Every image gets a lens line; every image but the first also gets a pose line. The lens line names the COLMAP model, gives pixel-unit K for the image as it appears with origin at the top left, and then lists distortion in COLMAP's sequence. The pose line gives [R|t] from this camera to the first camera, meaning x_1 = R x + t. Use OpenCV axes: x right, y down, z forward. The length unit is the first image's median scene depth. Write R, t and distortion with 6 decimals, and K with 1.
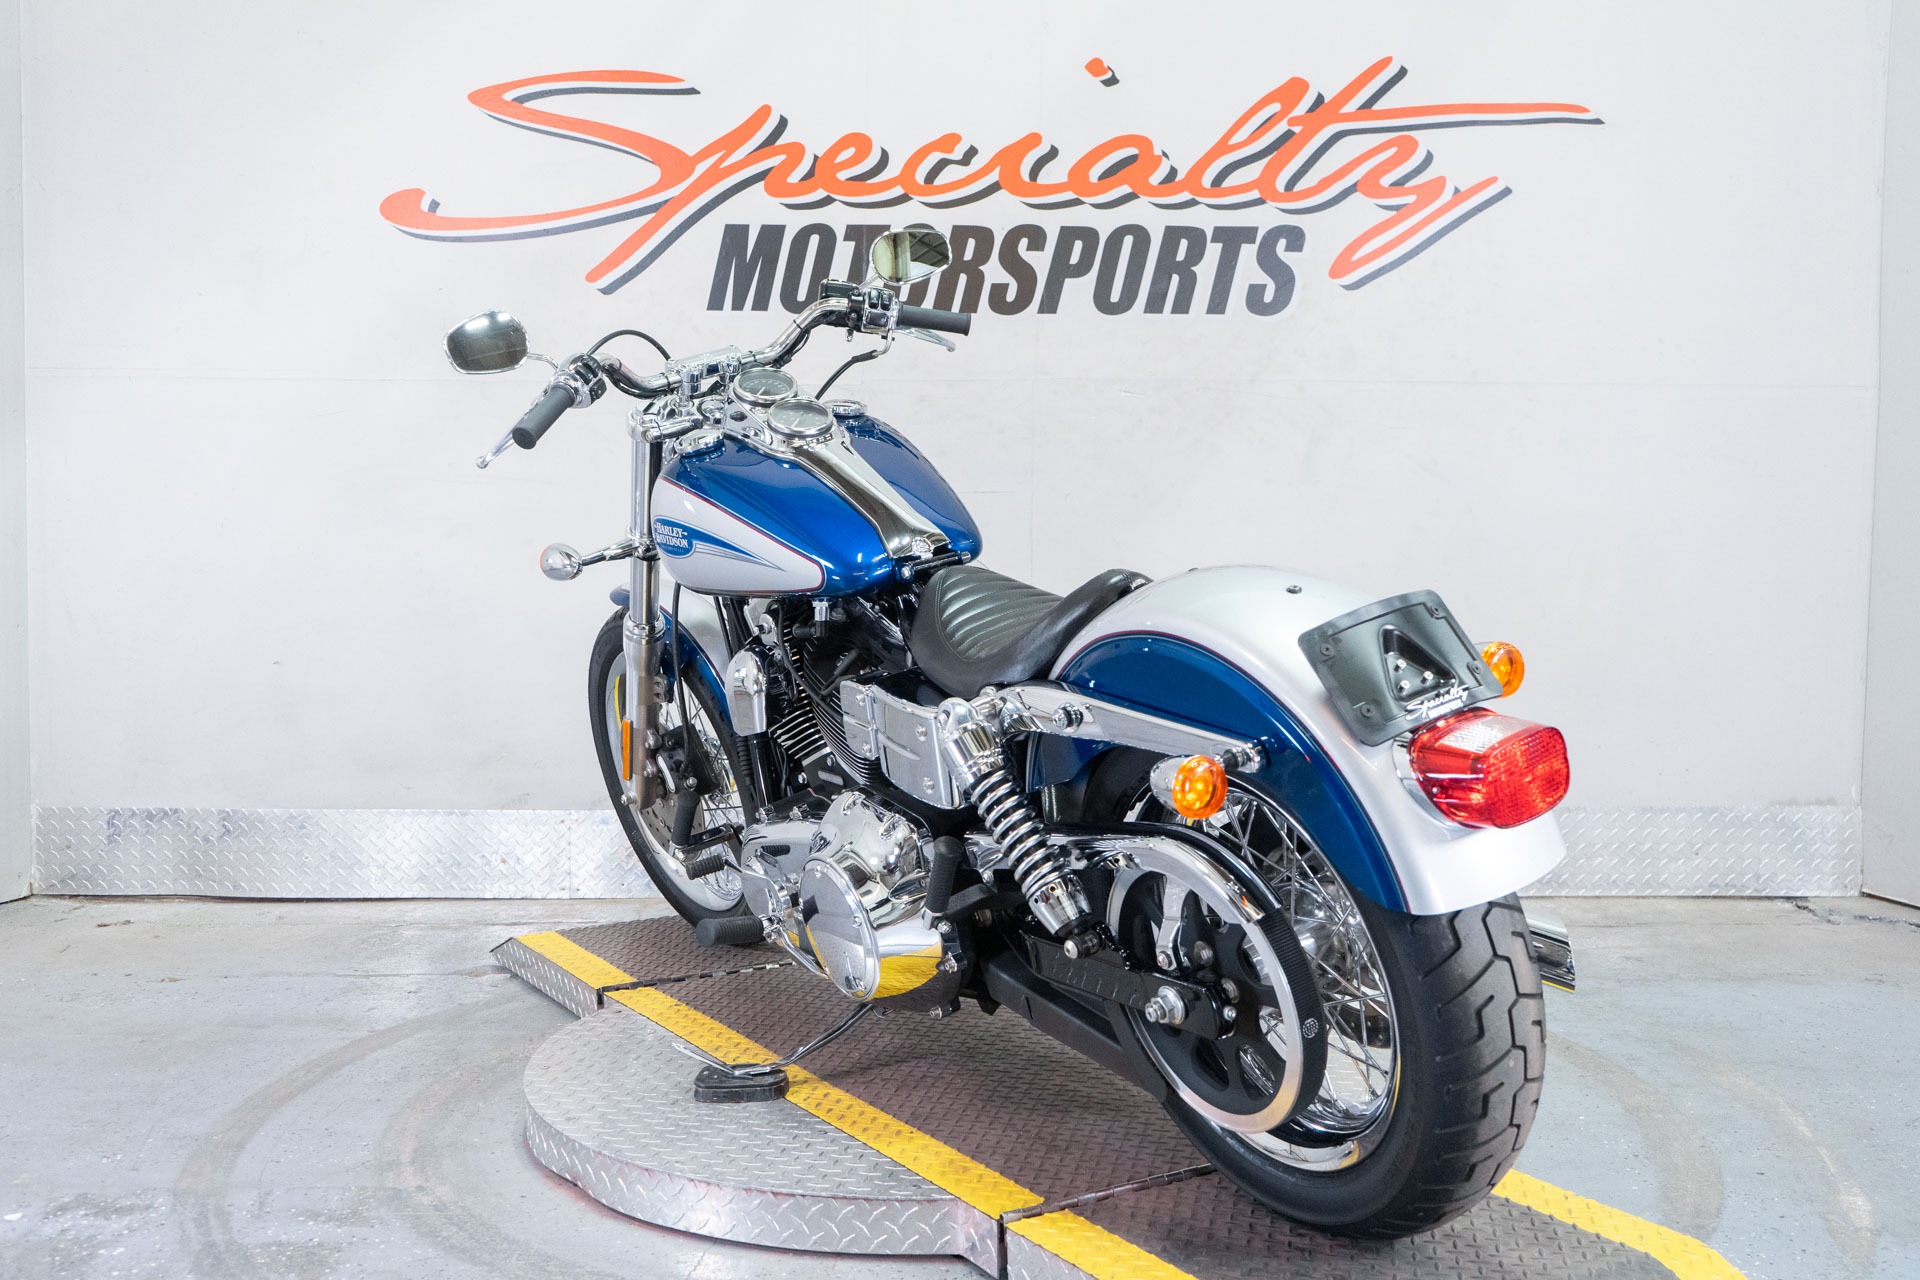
lens RADIAL K [[1800.0, 0, 959.3], [0, 1800.0, 642.0], [0, 0, 1]] dist [0.007611, 0.000000]
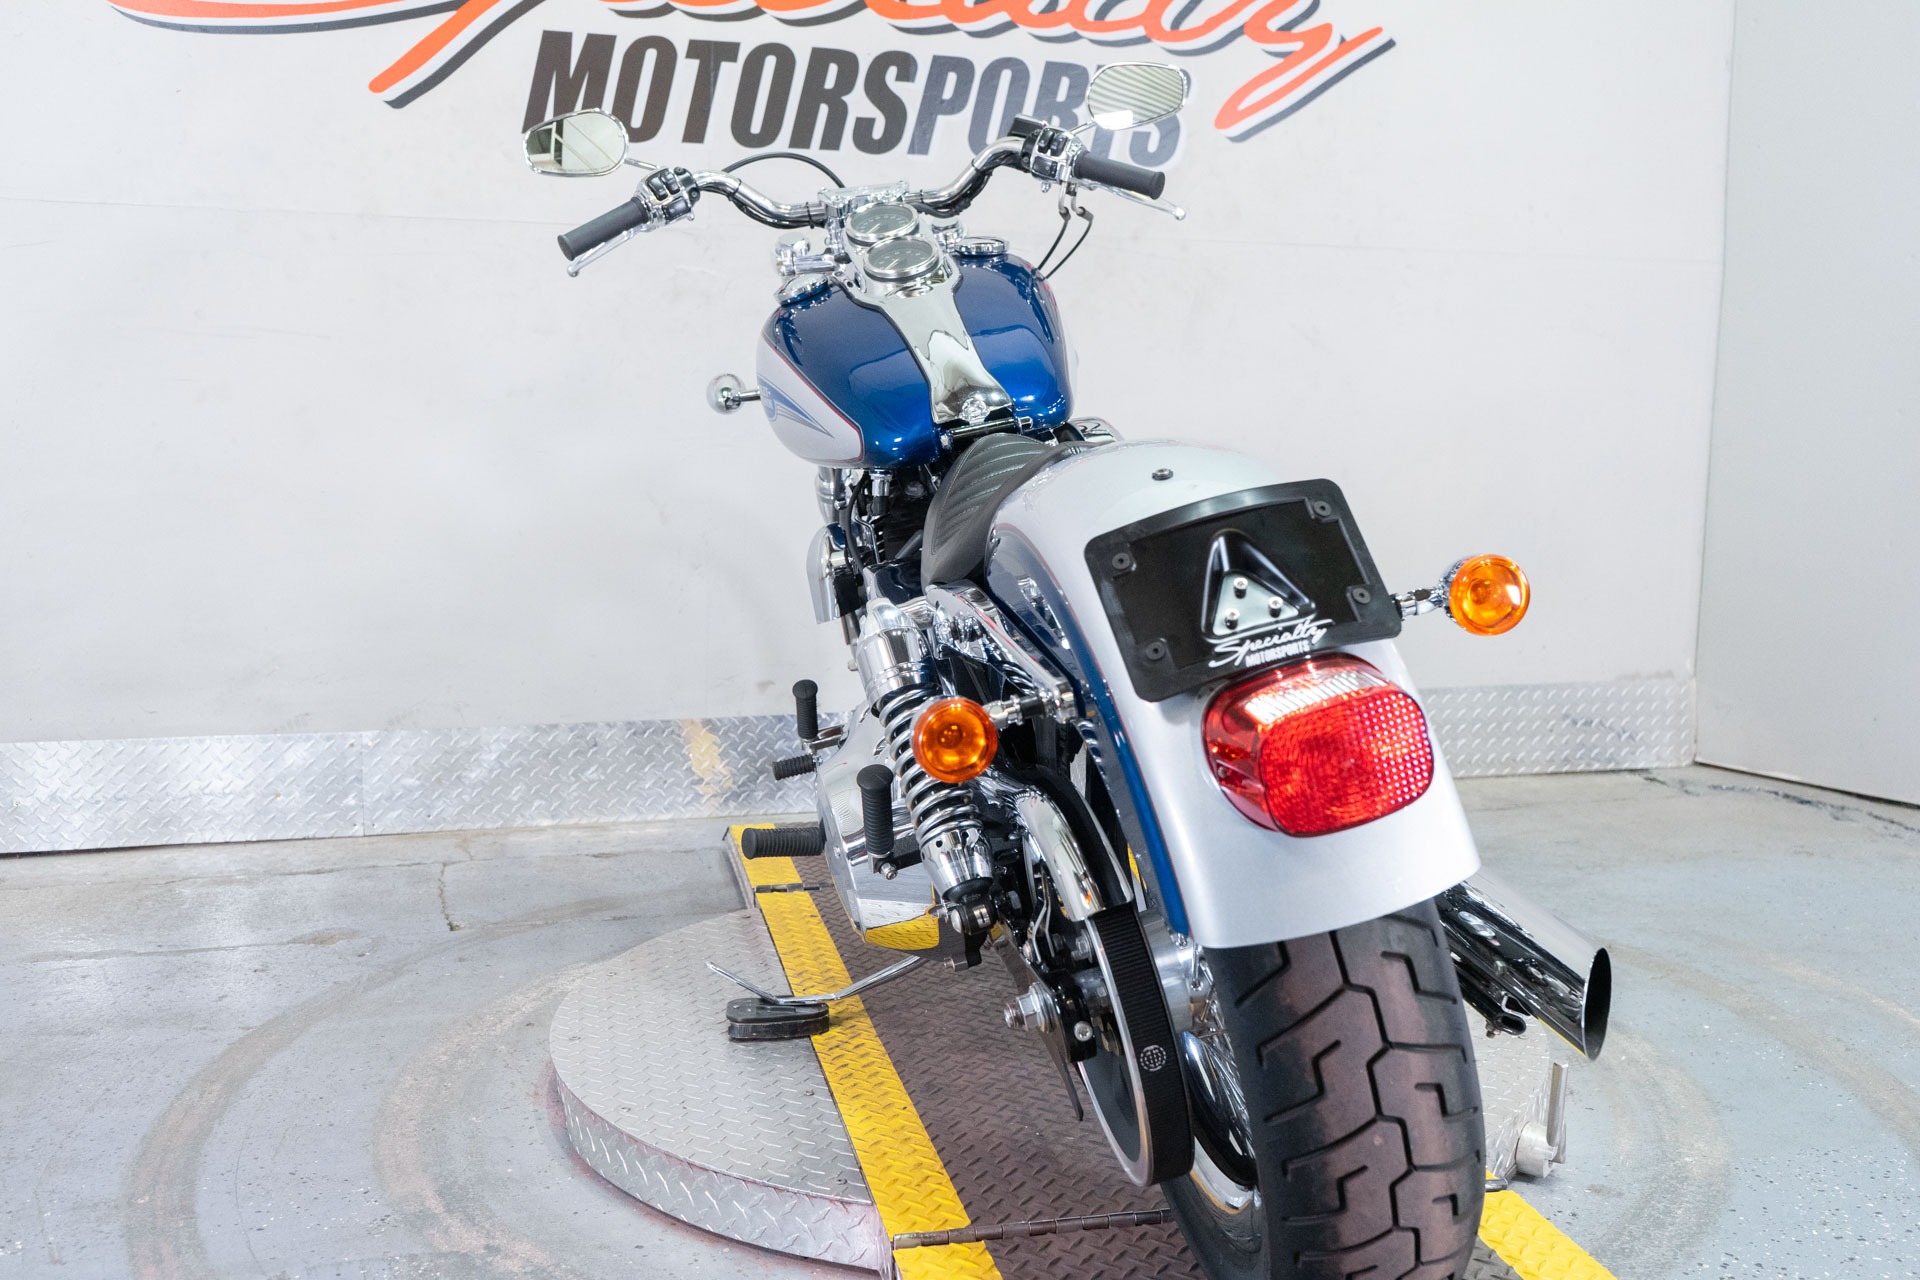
lens RADIAL K [[1800.0, 0, 943.6], [0, 1800.0, 625.1], [0, 0, 1]] dist [0.007611, 0.000000]
pose [[0.966943, -0.024340, 0.253828, -0.170512], [0.009752, 0.998235, 0.058574, -0.002638], [-0.254806, -0.054162, 0.965474, 0.127333]]
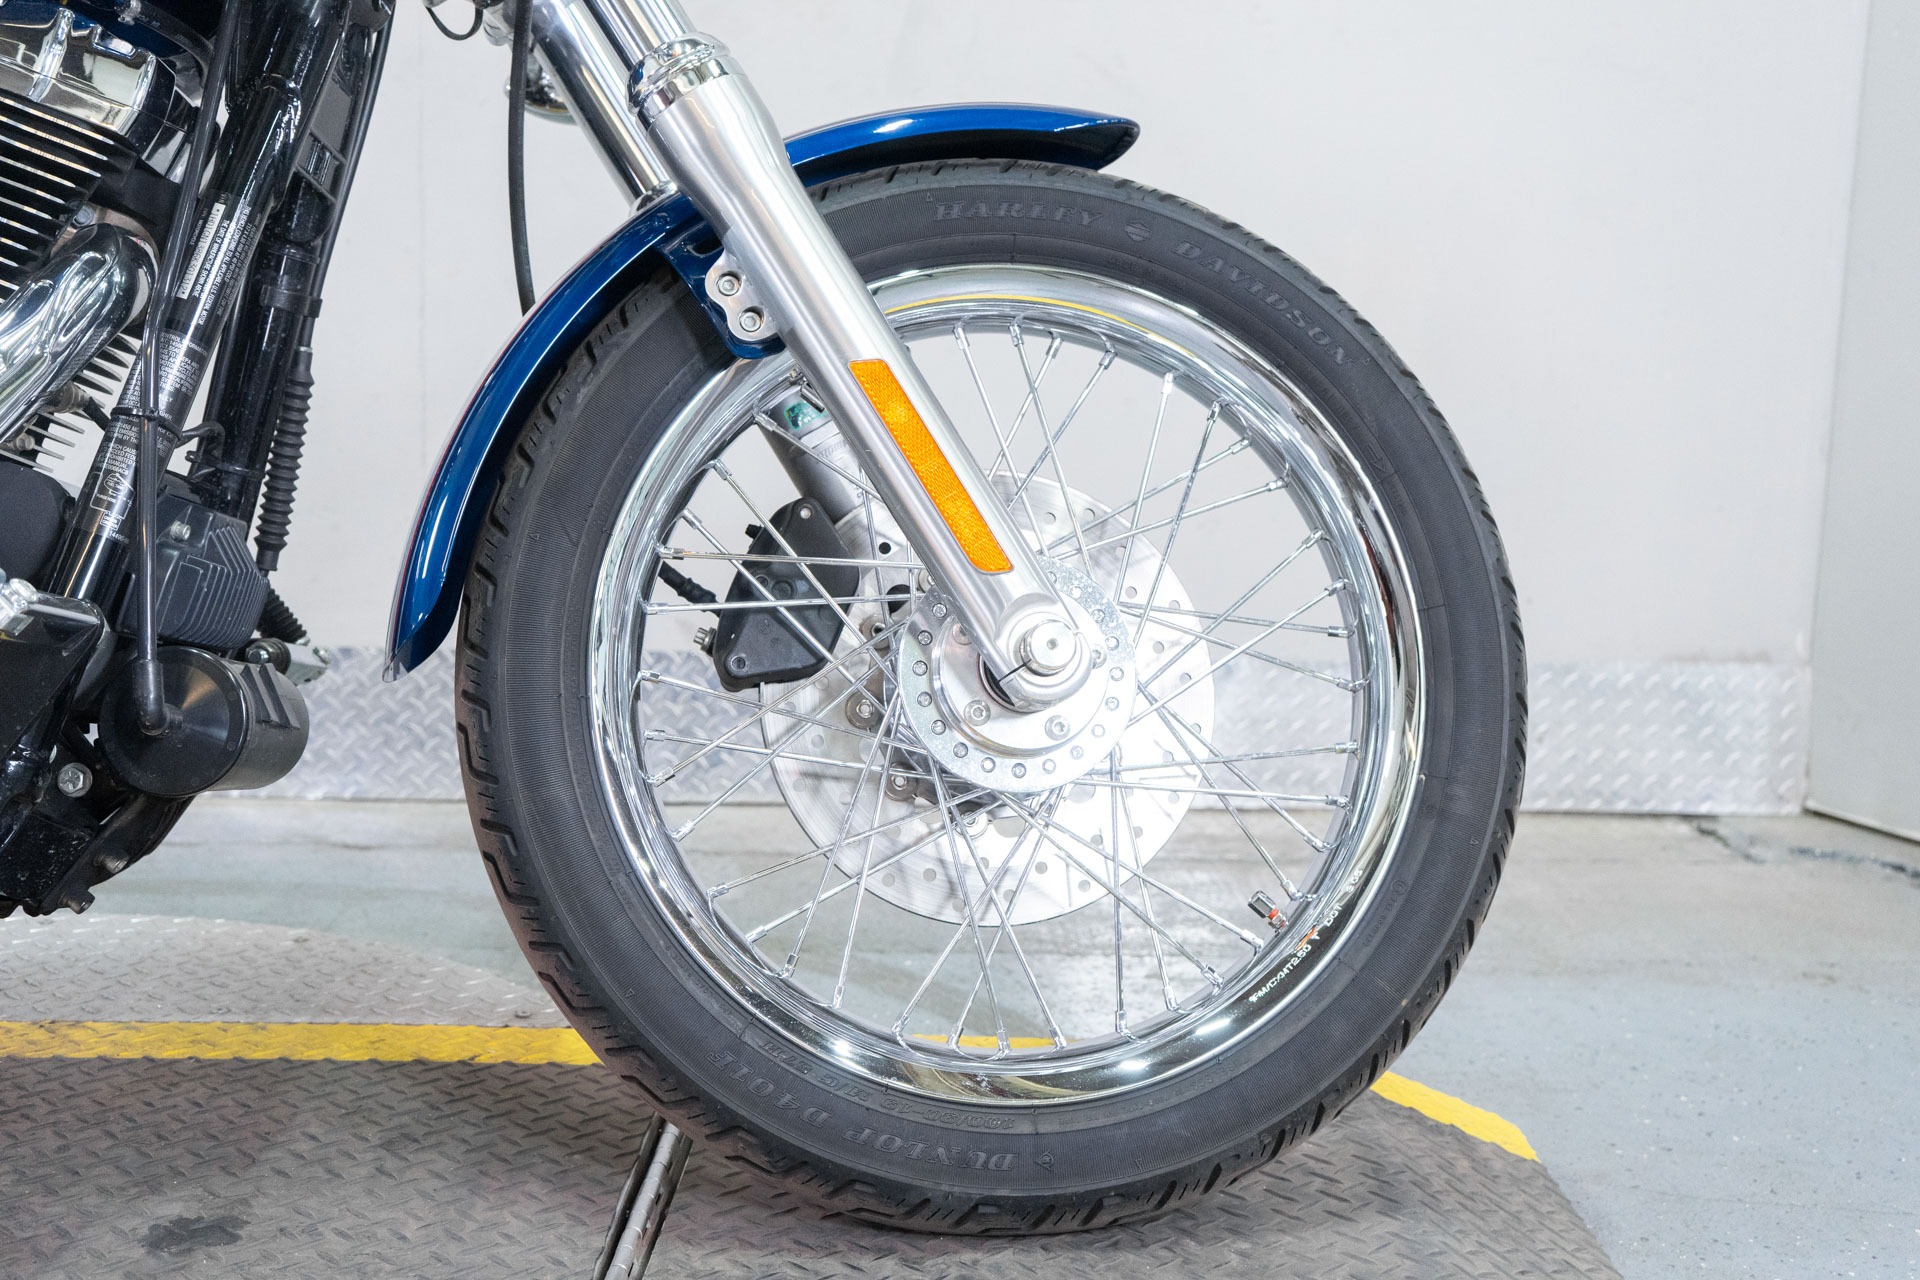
lens RADIAL K [[2071.7, 0, 953.2], [0, 2071.7, 621.7], [0, 0, 1]] dist [0.002856, 0.000000]
pose [[0.997387, 0.019735, 0.069498, 0.169253], [-0.023741, 0.998075, 0.057298, 0.044187], [-0.068233, -0.058798, 0.995935, 0.337475]]
